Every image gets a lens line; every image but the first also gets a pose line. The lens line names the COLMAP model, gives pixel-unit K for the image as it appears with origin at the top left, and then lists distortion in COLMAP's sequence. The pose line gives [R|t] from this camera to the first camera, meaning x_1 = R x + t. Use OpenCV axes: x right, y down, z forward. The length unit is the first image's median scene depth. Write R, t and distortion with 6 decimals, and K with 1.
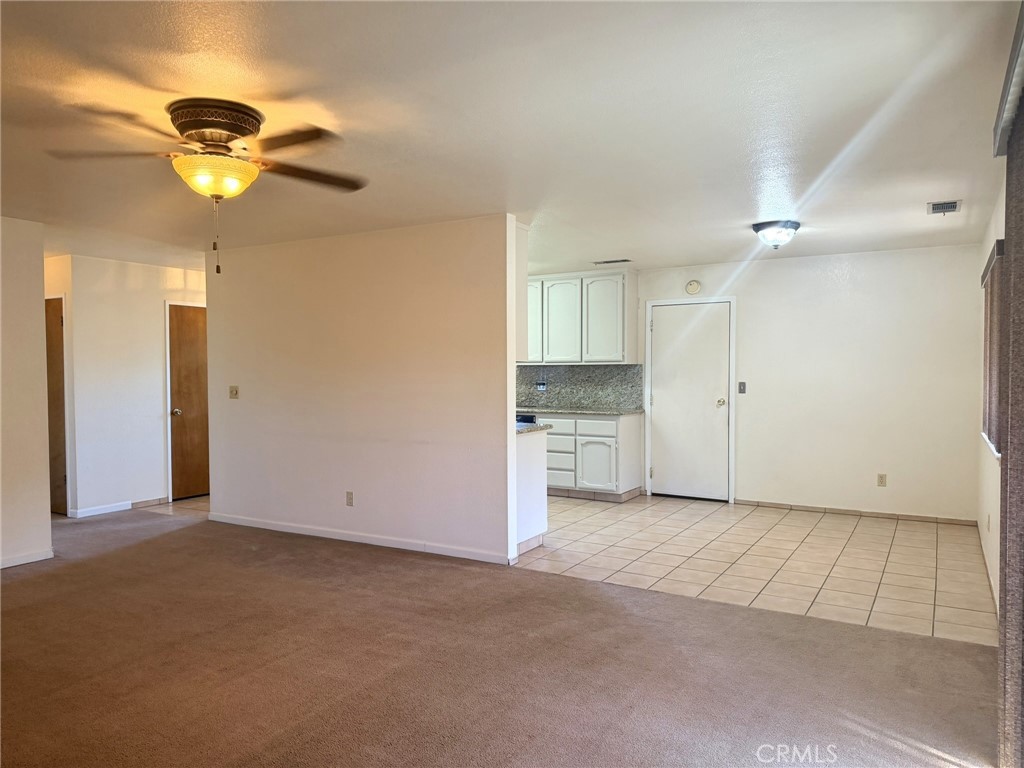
lens RADIAL K [[717.5, 0, 512.0], [0, 717.5, 384.0], [0, 0, 1]] dist [0.133865, -0.208460]
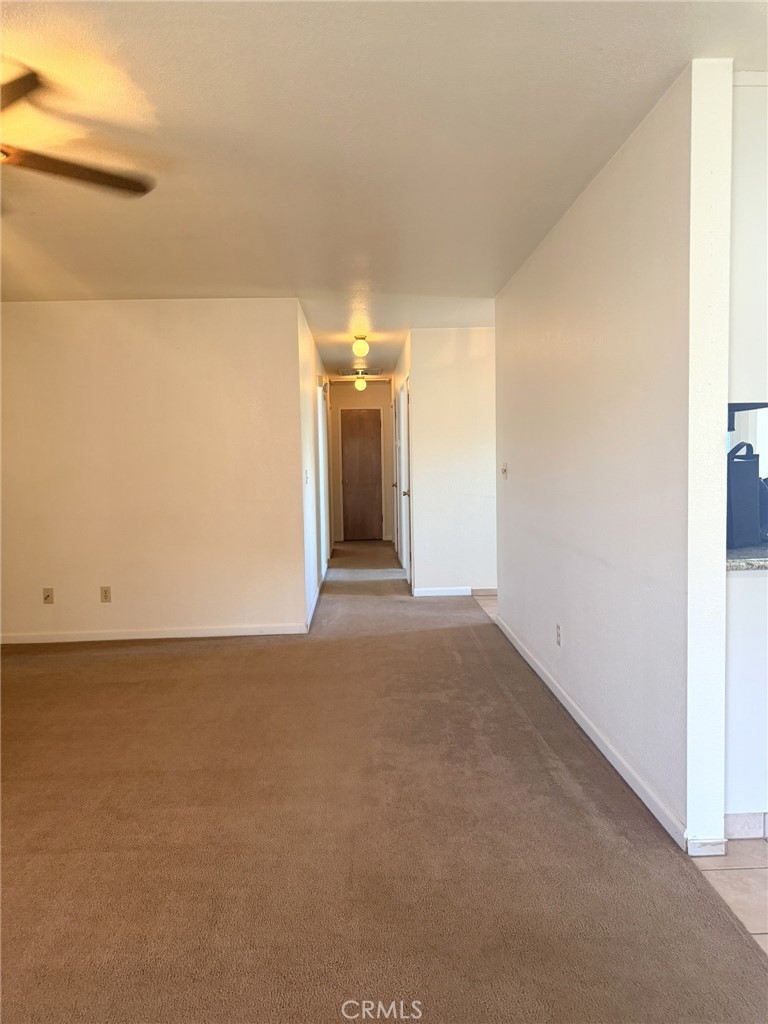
lens RADIAL K [[717.5, 0, 384.0], [0, 717.5, 512.0], [0, 0, 1]] dist [0.133865, -0.208460]
pose [[0.521118, 0.054670, -0.851732, 0.280121], [0.004144, 0.997773, 0.066579, 0.003402], [0.853474, -0.038225, 0.519731, 0.604885]]
